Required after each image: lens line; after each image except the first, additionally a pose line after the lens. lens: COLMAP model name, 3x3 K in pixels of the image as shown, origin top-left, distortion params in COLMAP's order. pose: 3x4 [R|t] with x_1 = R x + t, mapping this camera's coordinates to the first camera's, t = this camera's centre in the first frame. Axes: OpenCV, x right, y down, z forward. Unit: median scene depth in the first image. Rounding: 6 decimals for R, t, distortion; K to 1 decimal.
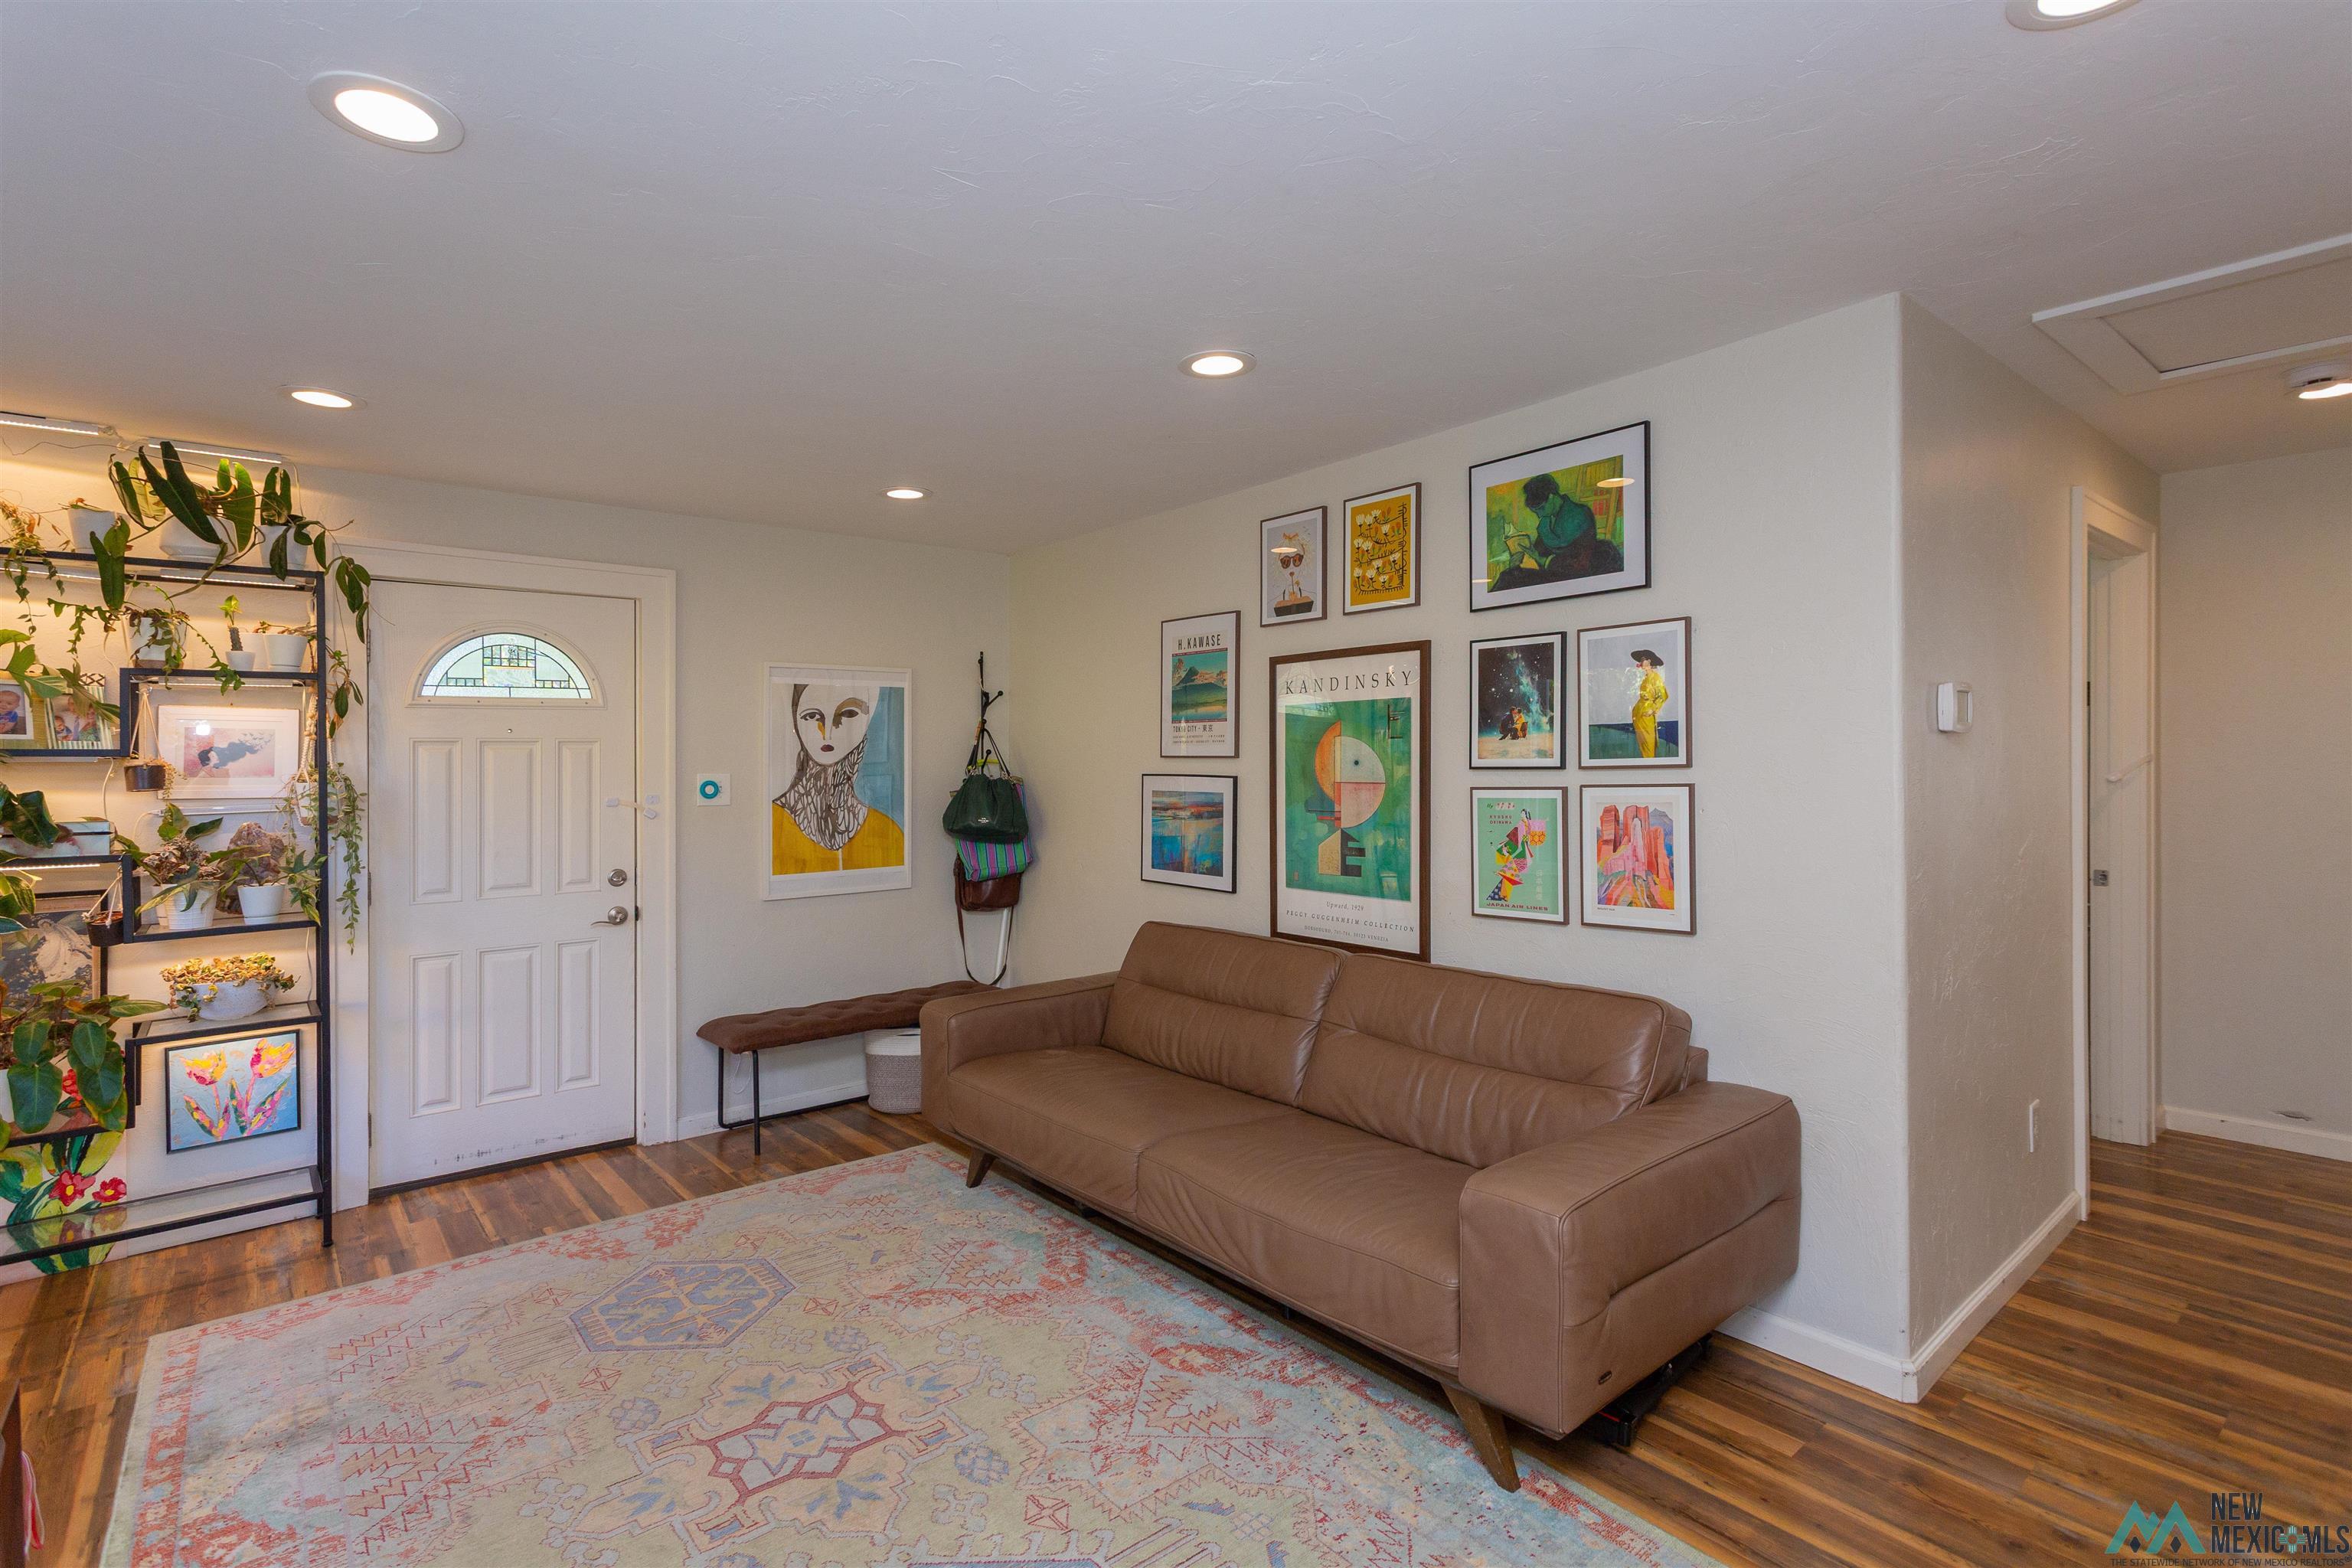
lens RADIAL K [[1119.4, 0, 1171.1], [0, 1119.4, 742.1], [0, 0, 1]] dist [0.000287, 0.000307]
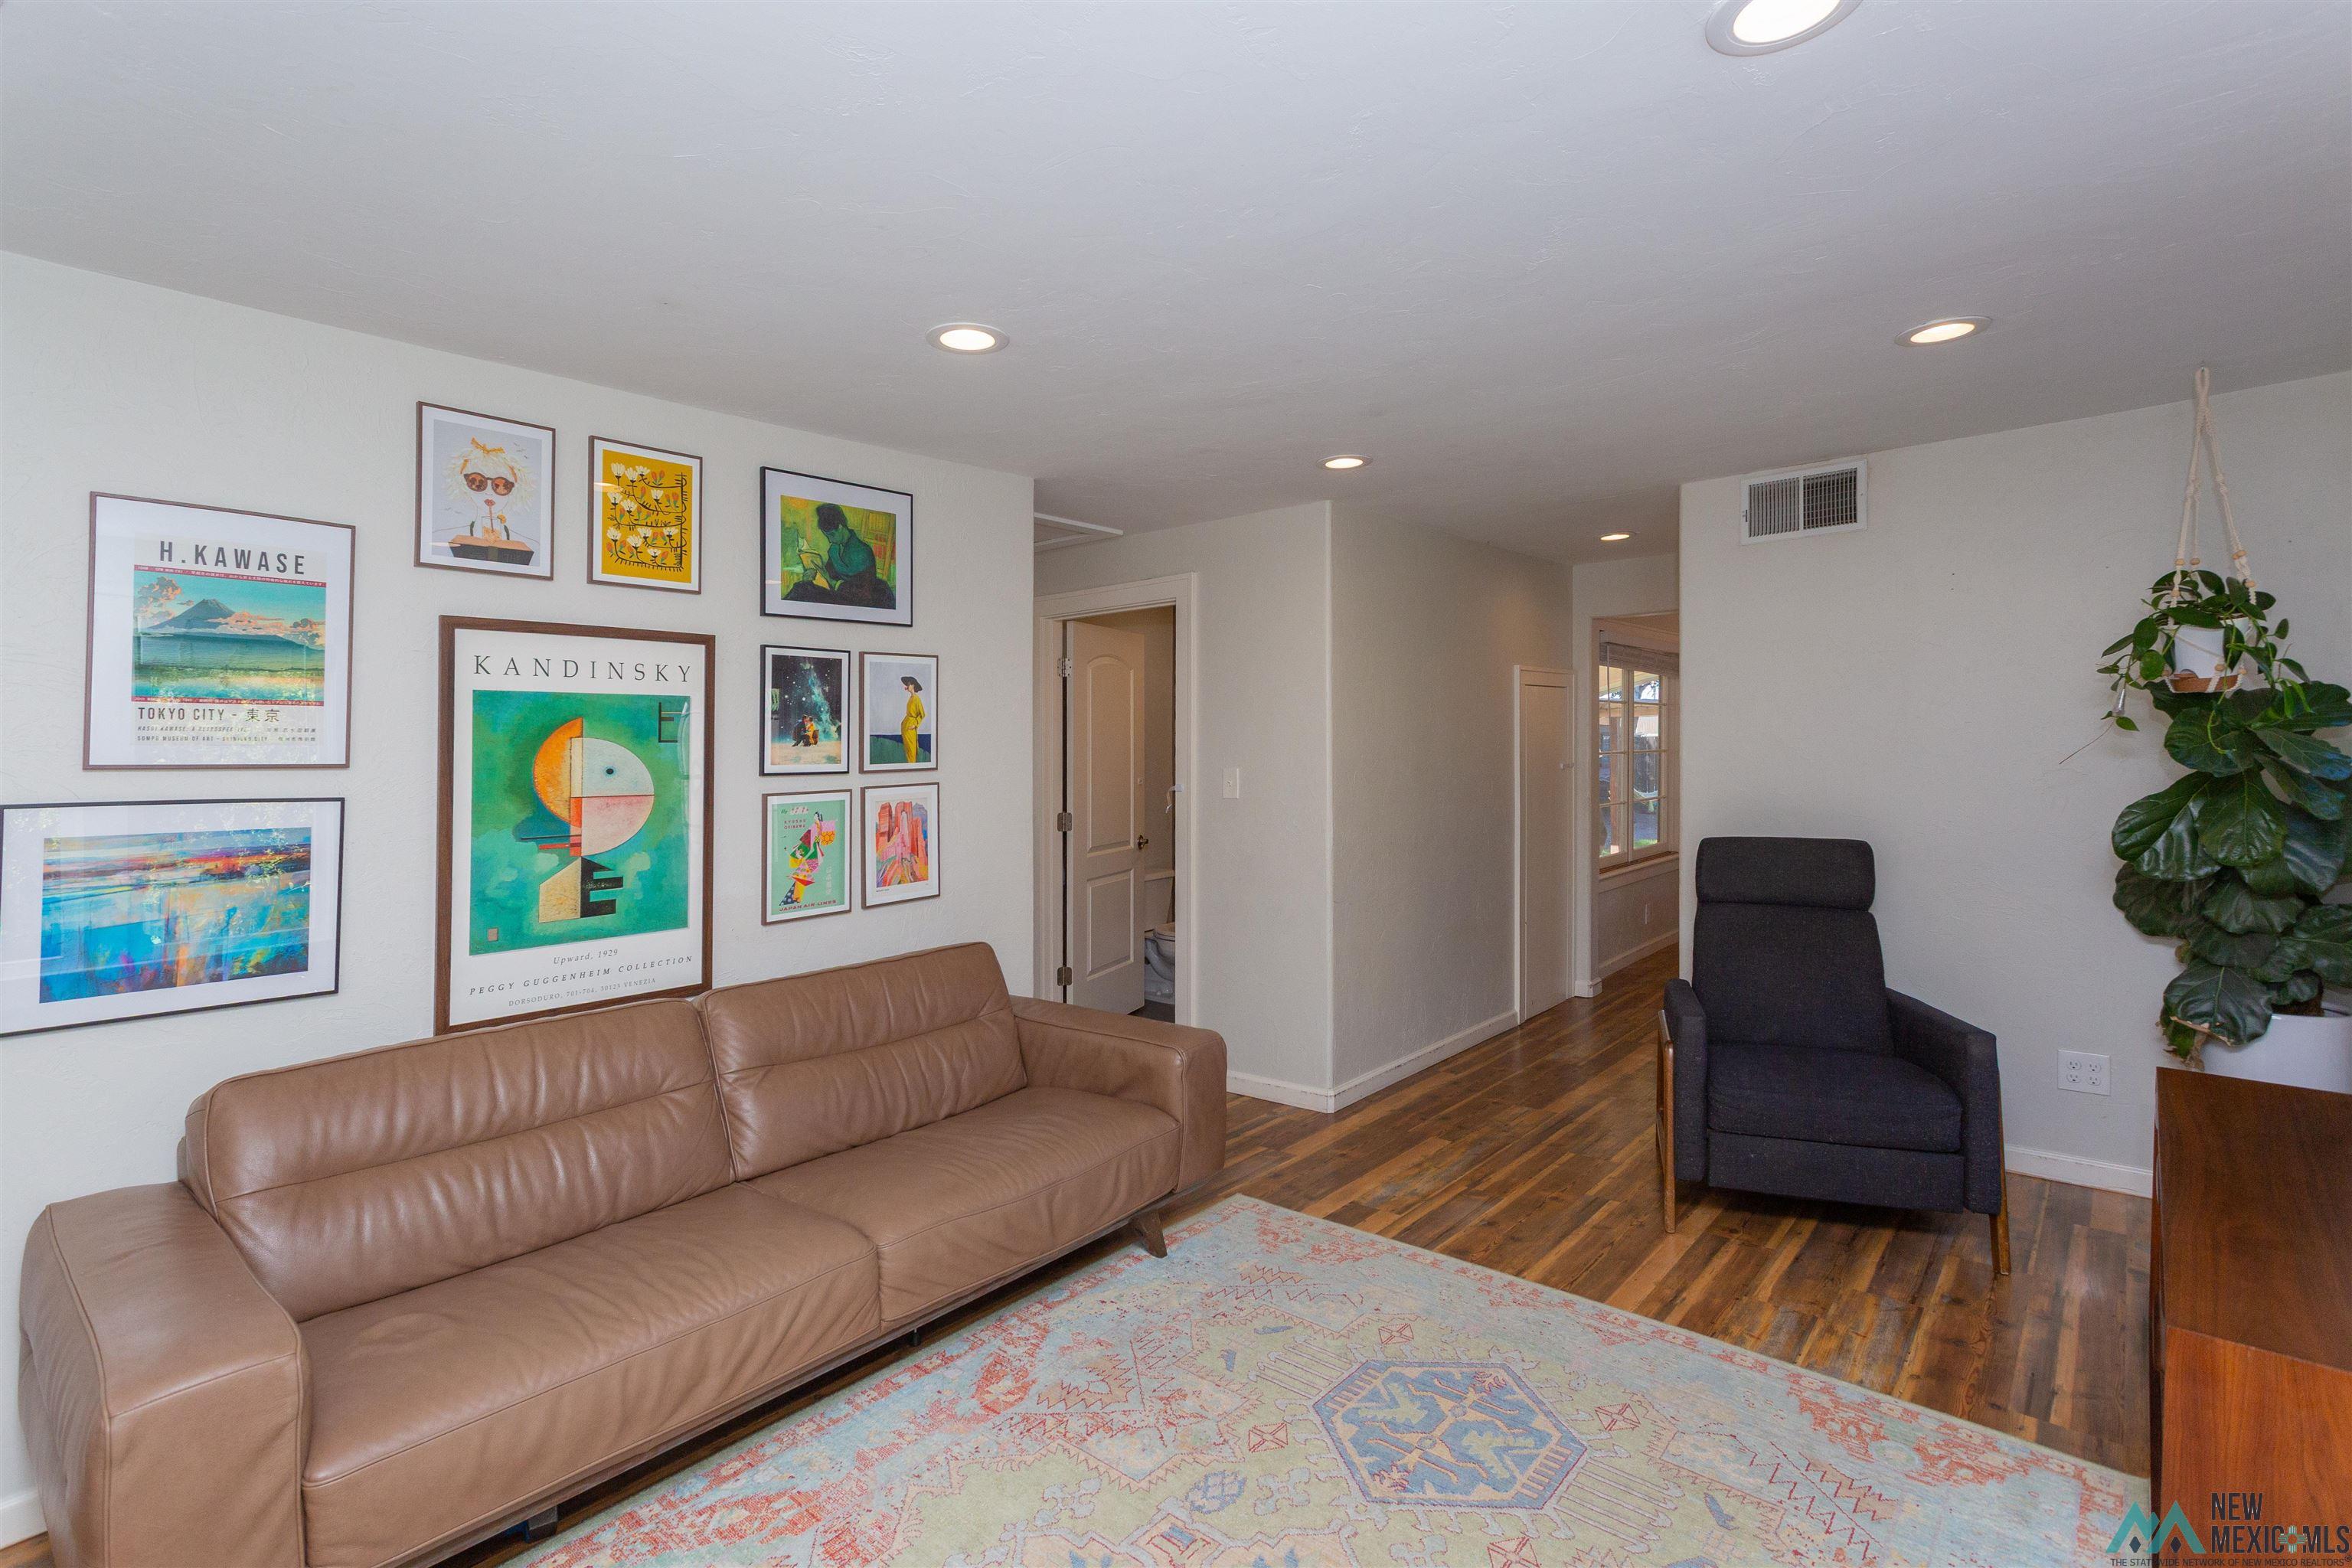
lens RADIAL K [[1116.7, 0, 1143.9], [0, 1116.7, 777.6], [0, 0, 1]] dist [0.001388, 0.000491]
pose [[-0.152696, -0.001426, 0.988272, -0.764831], [0.006286, 0.999977, 0.002414, 0.026295], [-0.988253, 0.006581, -0.152684, 0.838715]]
